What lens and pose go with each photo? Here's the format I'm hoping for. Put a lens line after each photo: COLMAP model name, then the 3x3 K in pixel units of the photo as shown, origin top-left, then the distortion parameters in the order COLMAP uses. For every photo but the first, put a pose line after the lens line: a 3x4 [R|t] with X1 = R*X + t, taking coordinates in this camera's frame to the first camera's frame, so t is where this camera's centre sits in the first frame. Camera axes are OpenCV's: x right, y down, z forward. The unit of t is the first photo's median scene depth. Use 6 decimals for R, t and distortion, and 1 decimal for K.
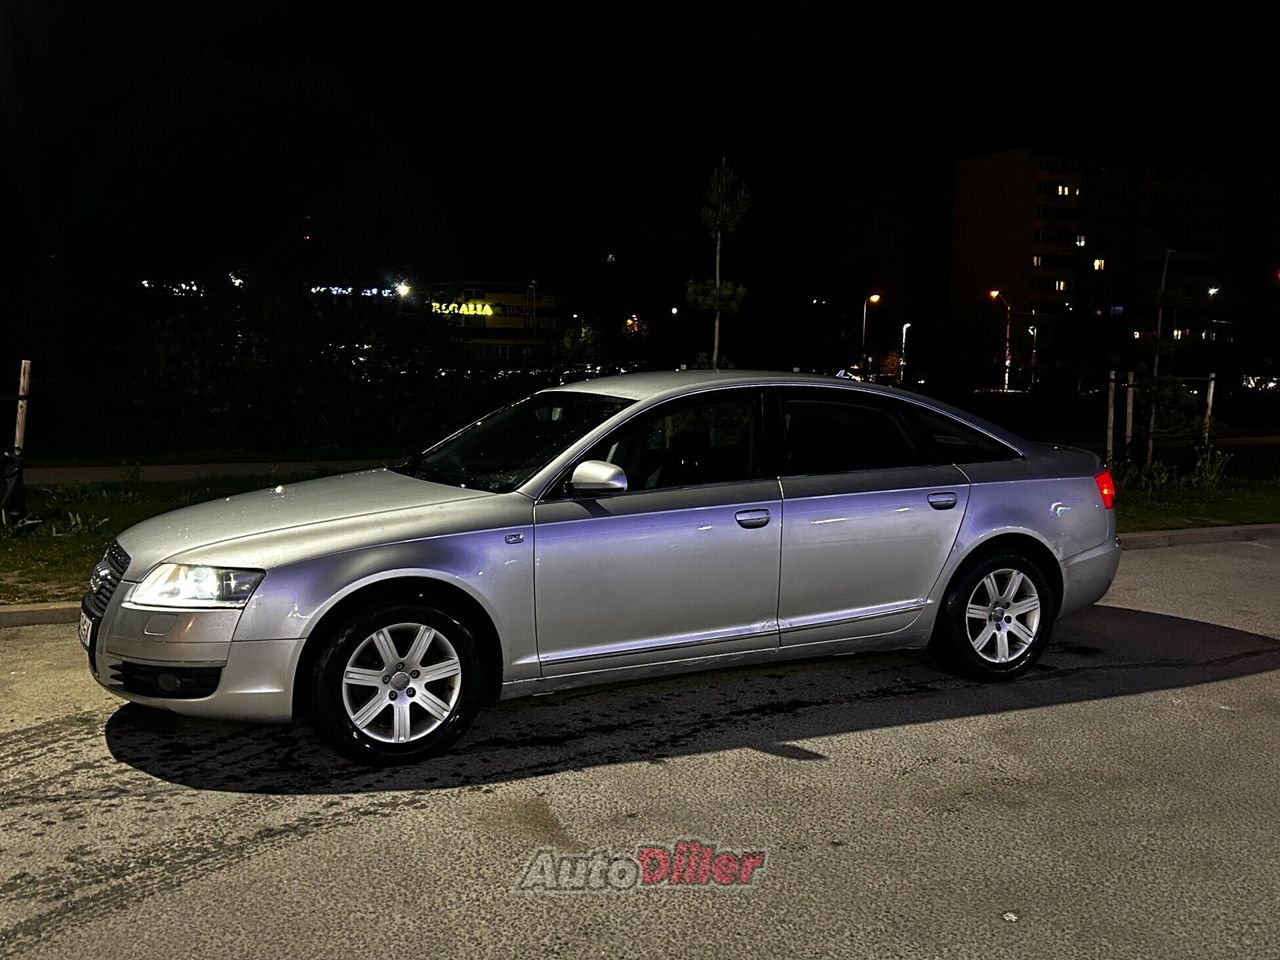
lens RADIAL K [[1321.8, 0, 640.0], [0, 1321.8, 480.0], [0, 0, 1]] dist [0.112666, -0.210570]
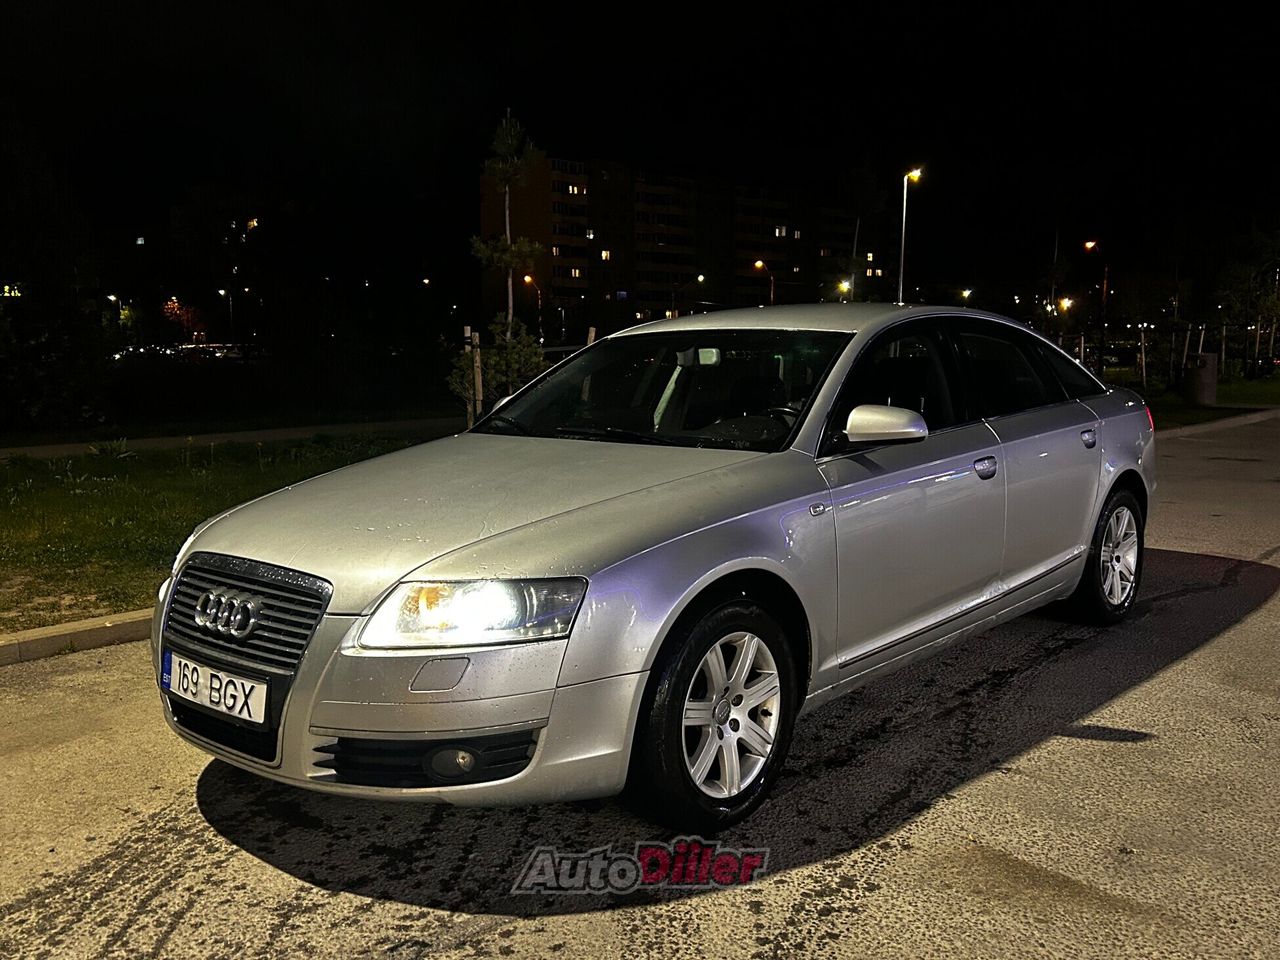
lens RADIAL K [[1175.7, 0, 633.0], [0, 1175.7, 479.1], [0, 0, 1]] dist [0.057861, -0.058479]
pose [[0.919388, -0.059502, 0.388825, -0.448516], [0.050012, 0.998153, 0.034493, -0.001796], [-0.390159, -0.012267, 0.920666, 0.401696]]
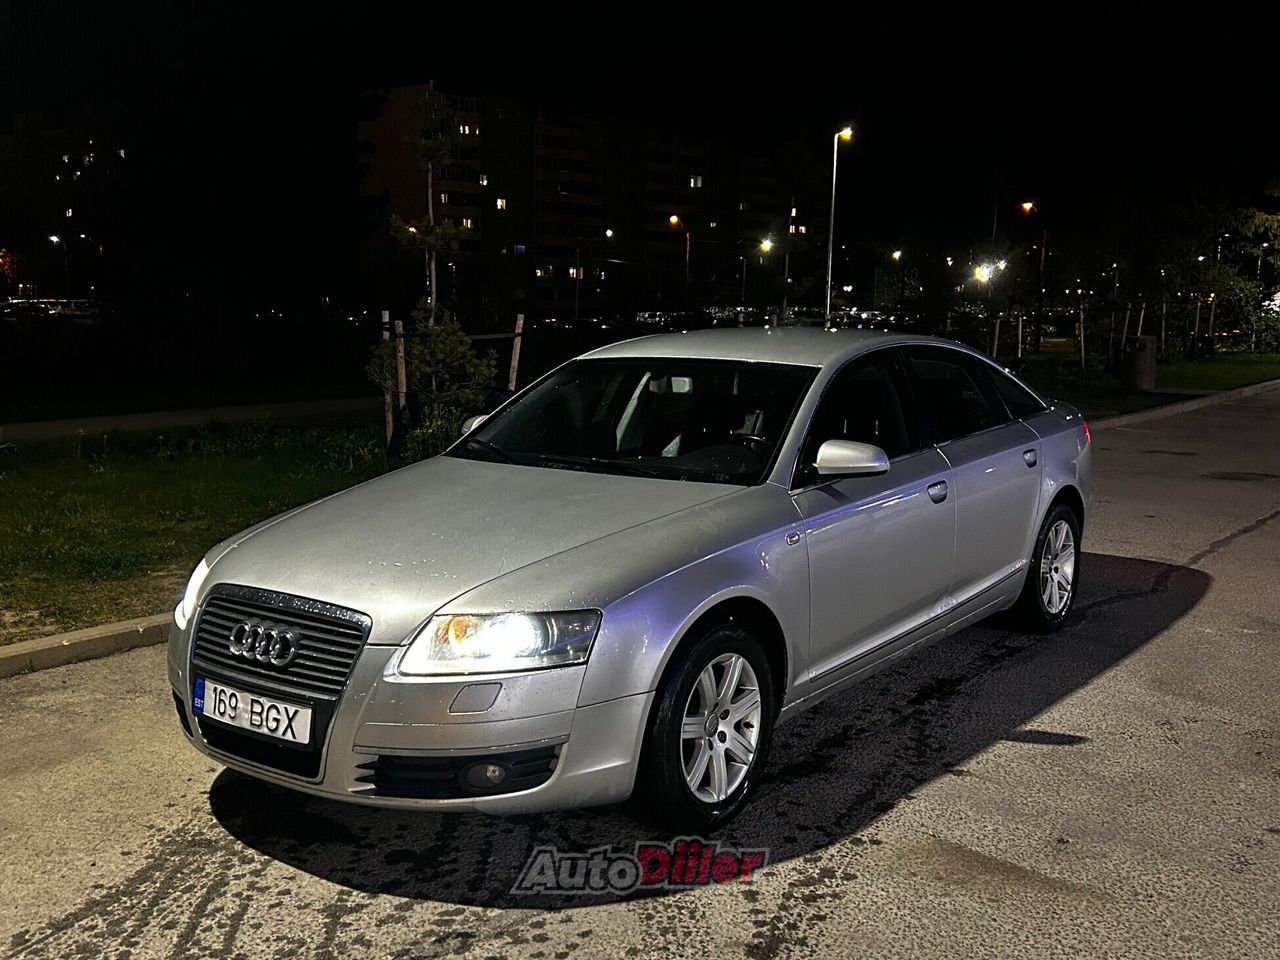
lens RADIAL K [[1321.8, 0, 640.0], [0, 1321.8, 480.0], [0, 0, 1]] dist [0.112666, -0.210570]
pose [[0.882082, -0.067980, 0.466166, -0.560029], [0.044808, 0.997154, 0.060626, -0.047500], [-0.468961, -0.032589, 0.882618, 0.292885]]
